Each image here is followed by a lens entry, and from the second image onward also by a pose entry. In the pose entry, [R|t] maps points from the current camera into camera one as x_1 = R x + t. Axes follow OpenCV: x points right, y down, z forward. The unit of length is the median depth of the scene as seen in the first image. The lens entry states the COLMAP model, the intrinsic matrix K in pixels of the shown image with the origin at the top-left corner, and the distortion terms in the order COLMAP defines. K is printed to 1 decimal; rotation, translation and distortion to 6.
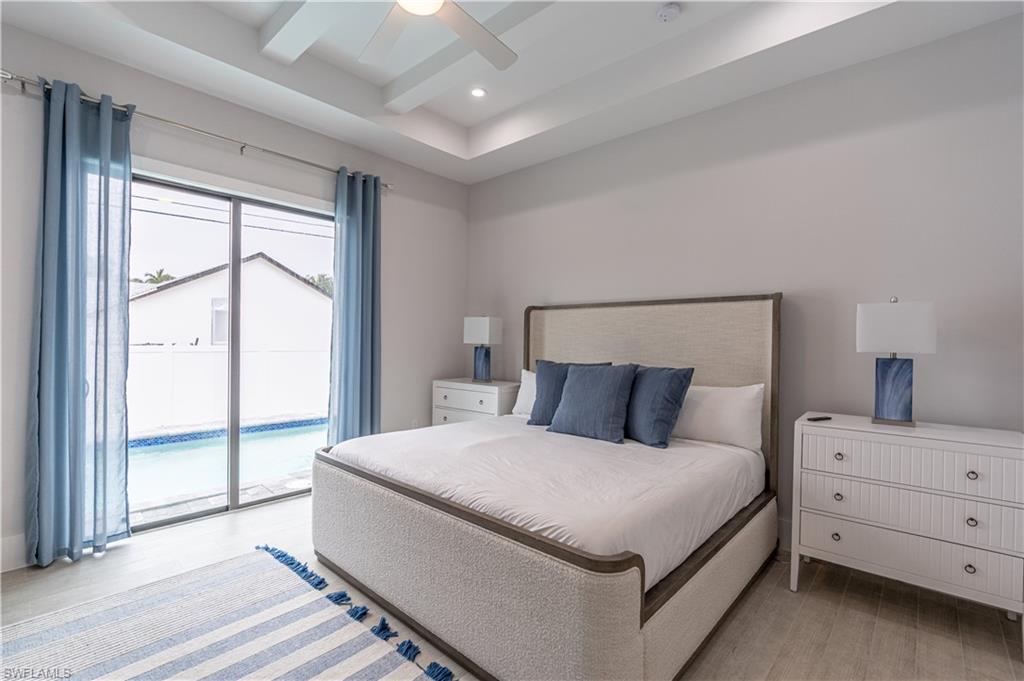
lens RADIAL K [[458.4, 0, 512.5], [0, 458.4, 340.2], [0, 0, 1]] dist [-0.003479, 0.000393]
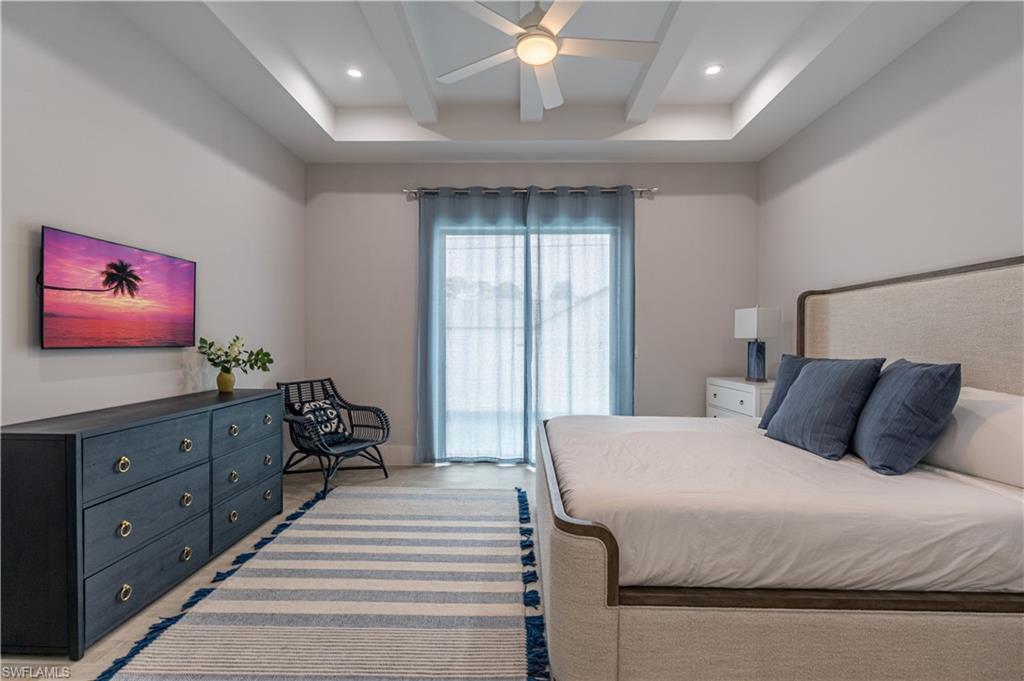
lens RADIAL K [[458.4, 0, 511.4], [0, 458.4, 342.5], [0, 0, 1]] dist [-0.003479, 0.000393]
pose [[0.662359, -0.008786, -0.749135, 0.421879], [0.004484, 0.999960, -0.007764, 0.030482], [0.749173, 0.001783, 0.662372, 0.084248]]
